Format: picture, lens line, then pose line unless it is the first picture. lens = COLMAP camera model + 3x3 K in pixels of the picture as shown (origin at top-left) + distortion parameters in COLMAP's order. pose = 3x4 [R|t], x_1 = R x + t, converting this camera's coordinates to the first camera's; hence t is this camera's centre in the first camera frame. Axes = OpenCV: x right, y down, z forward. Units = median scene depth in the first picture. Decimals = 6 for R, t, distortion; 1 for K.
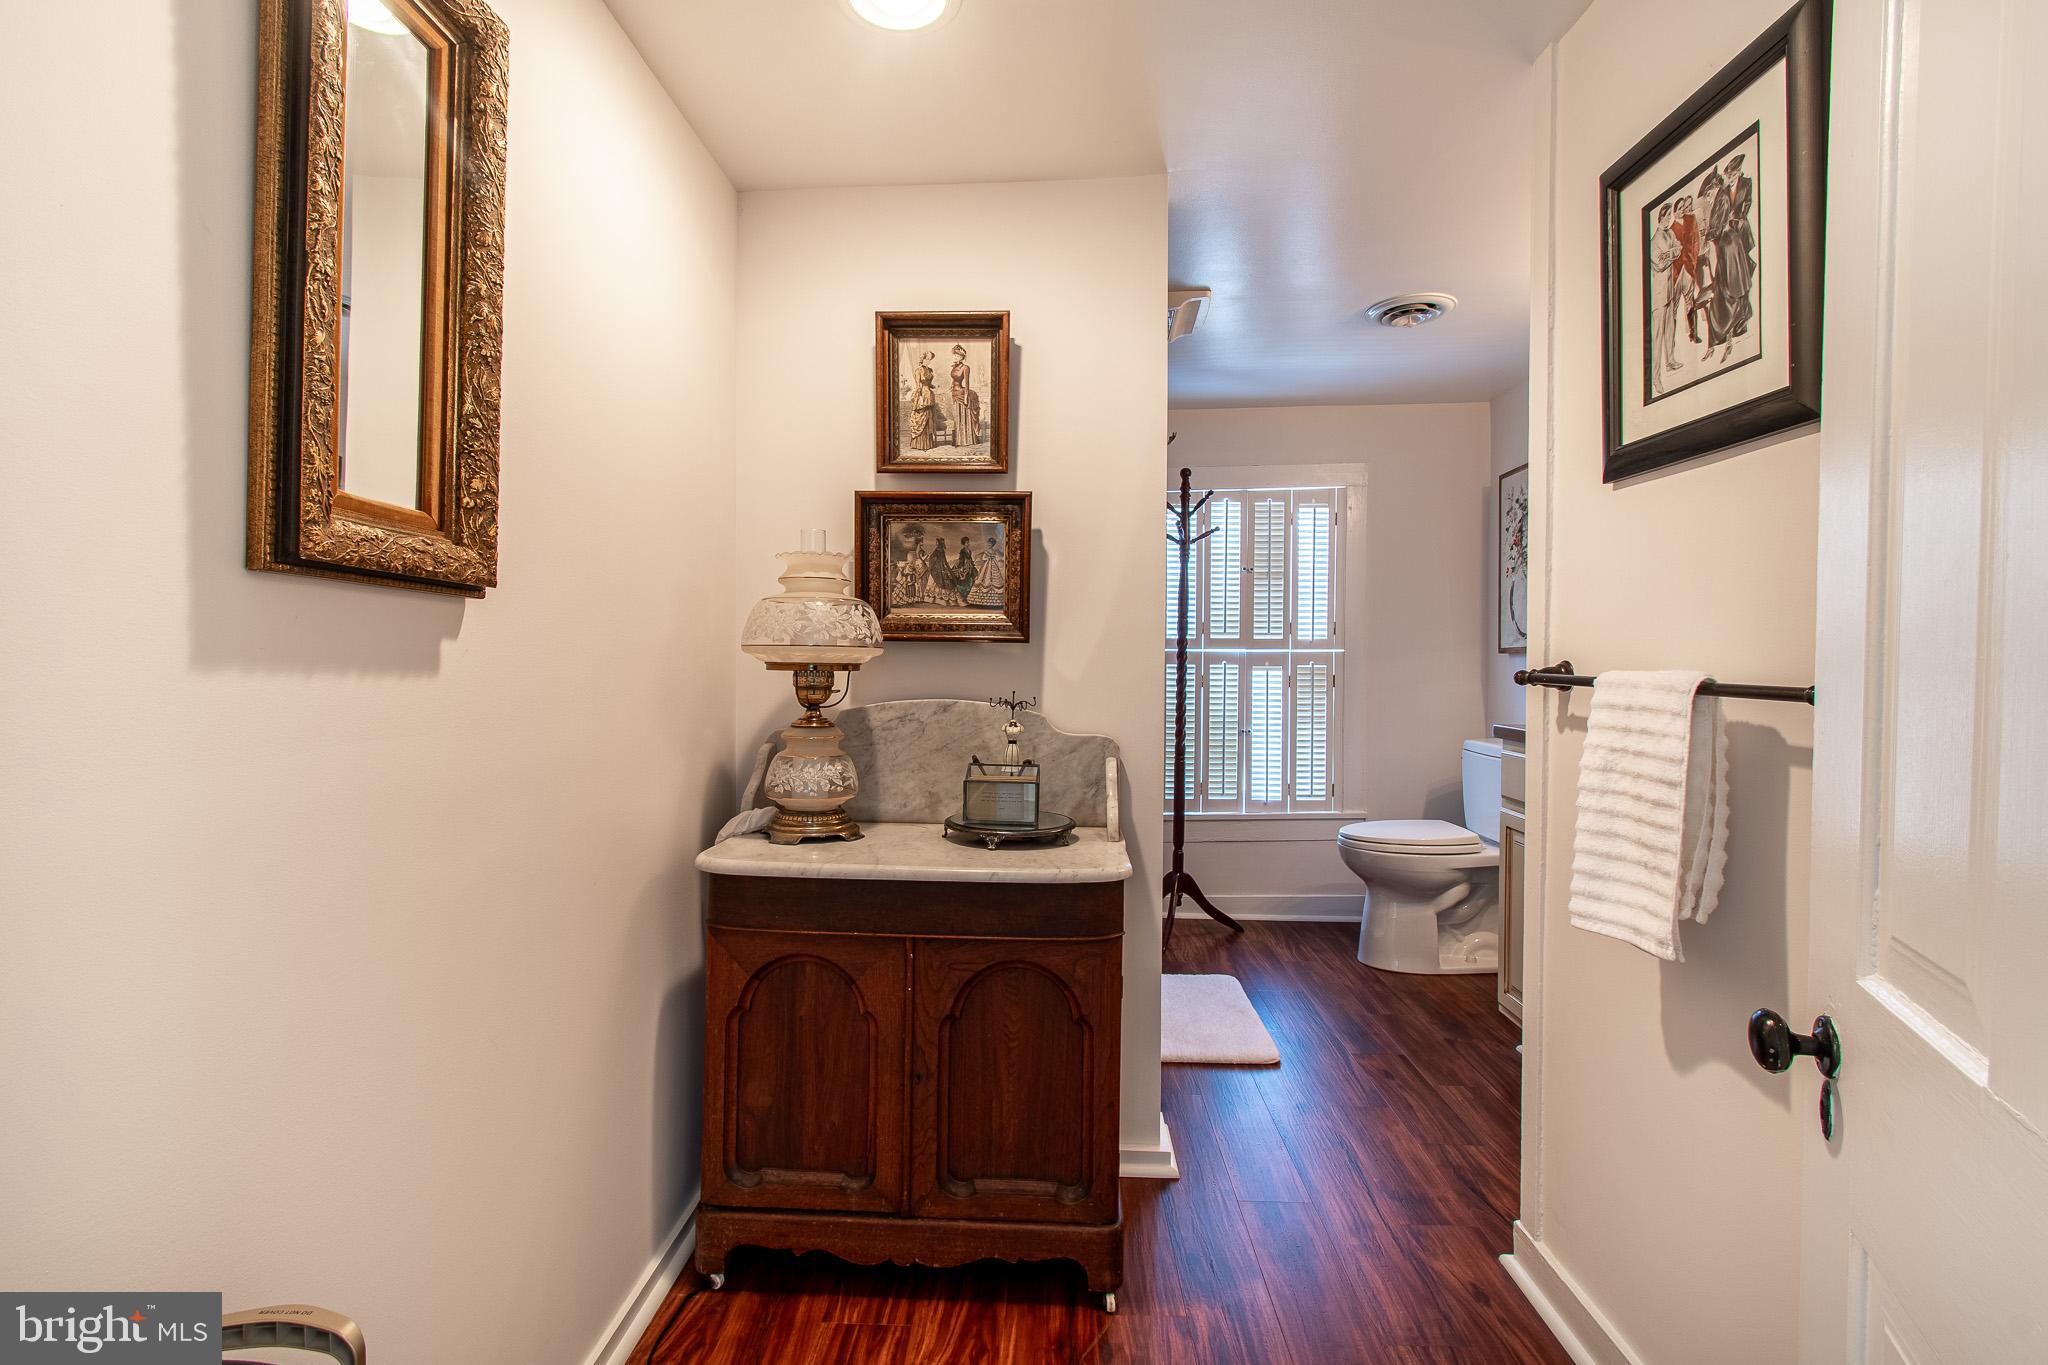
lens RADIAL K [[891.3, 0, 1021.8], [0, 891.3, 664.3], [0, 0, 1]] dist [-0.000065, -0.000054]
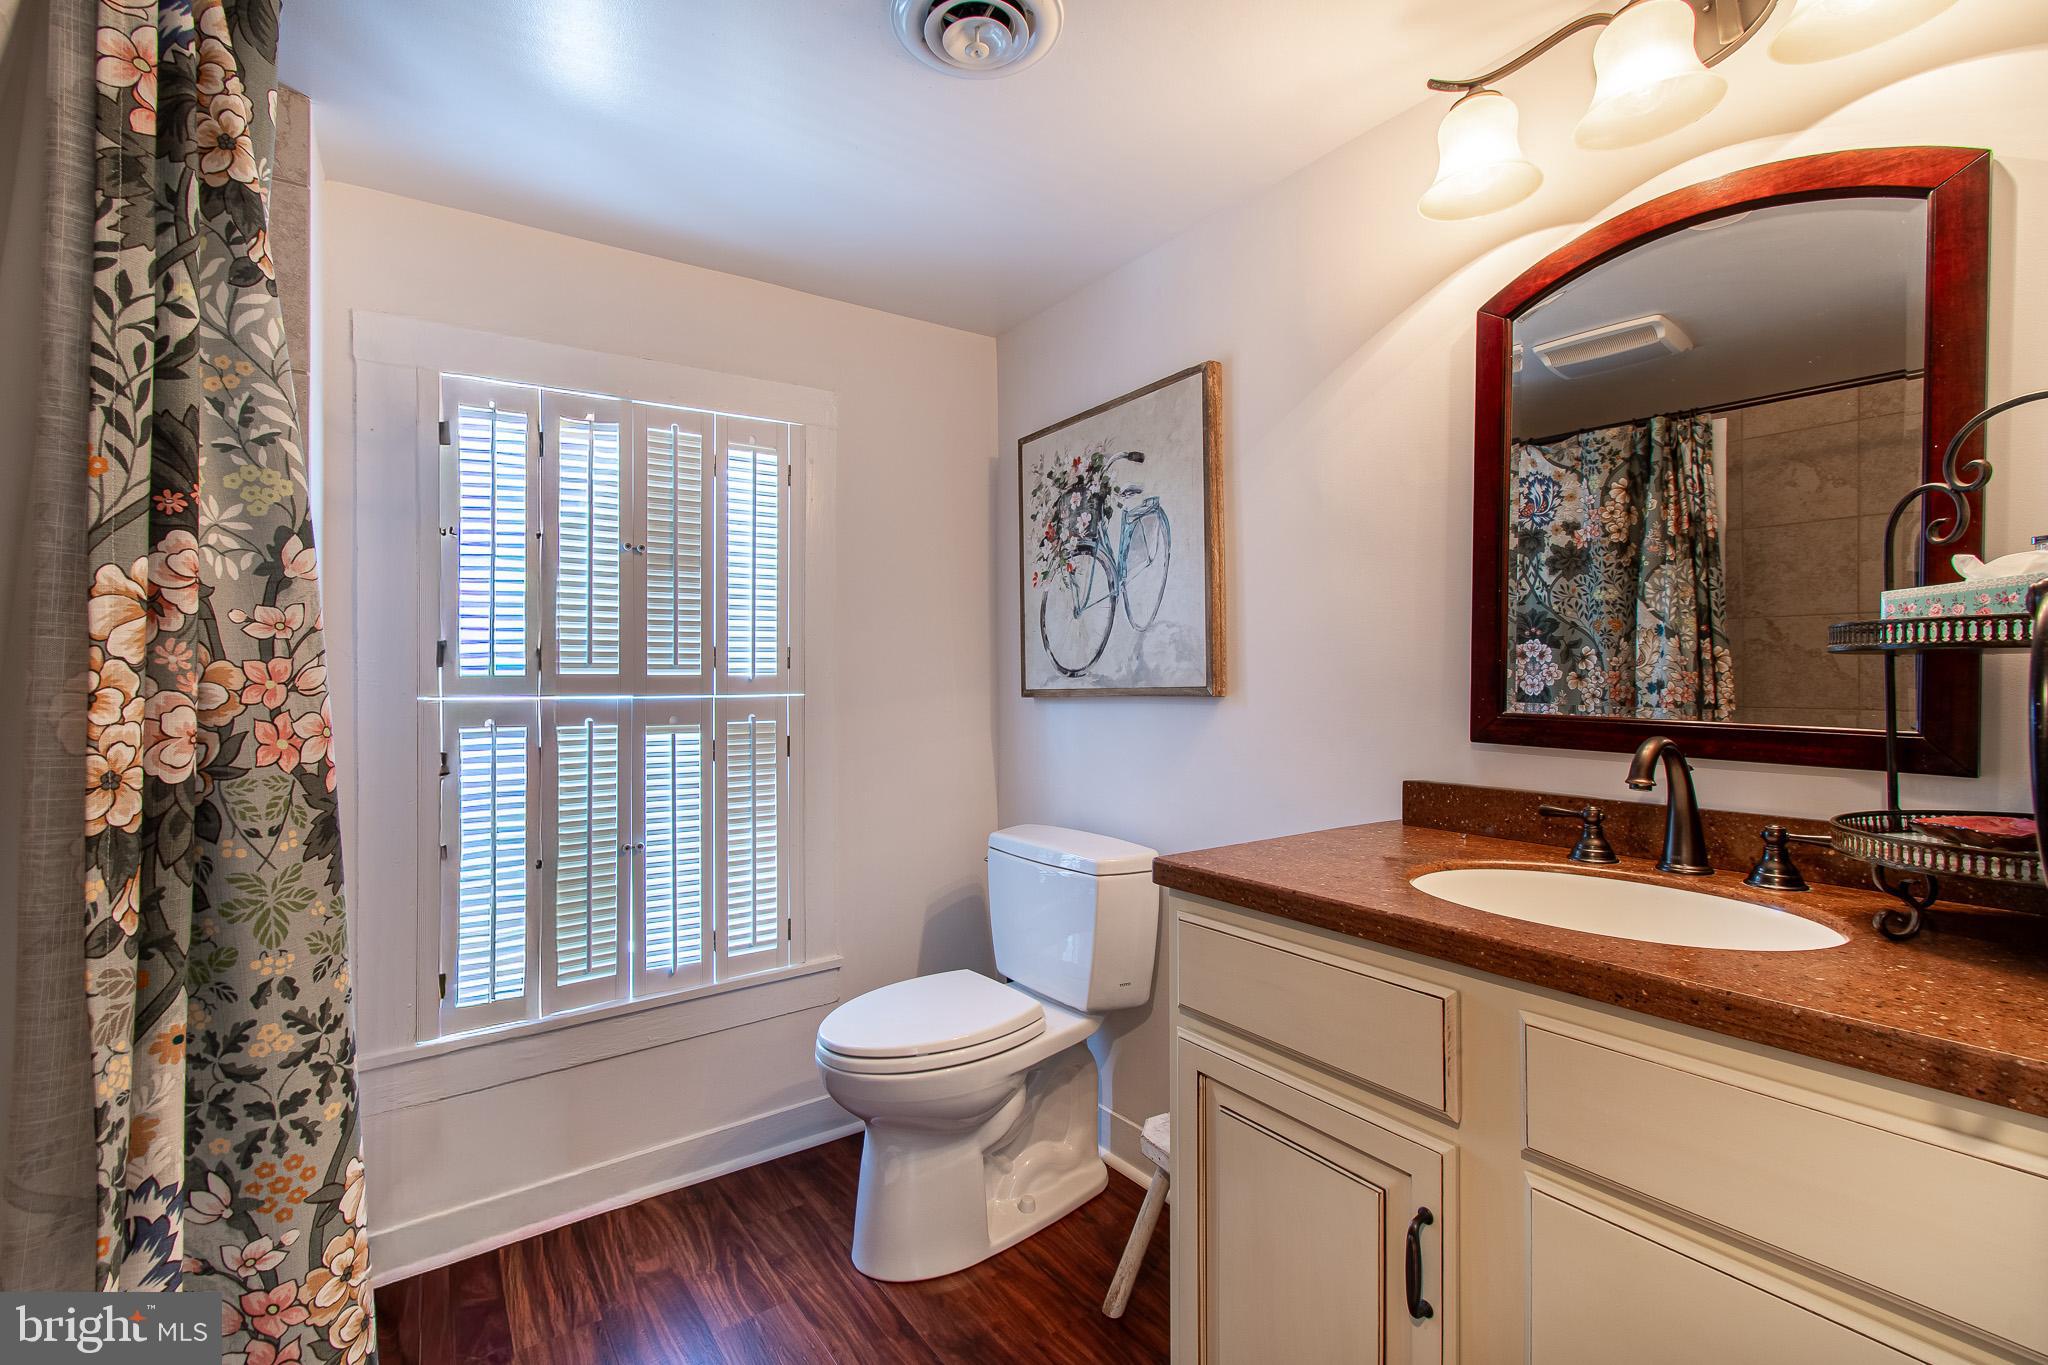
lens RADIAL K [[891.3, 0, 1022.4], [0, 891.3, 681.0], [0, 0, 1]] dist [-0.000065, -0.000054]
pose [[0.792546, -0.005773, 0.609785, 0.109712], [0.012233, 0.999904, -0.006433, -0.019176], [-0.609690, 0.012558, 0.792541, 0.428705]]
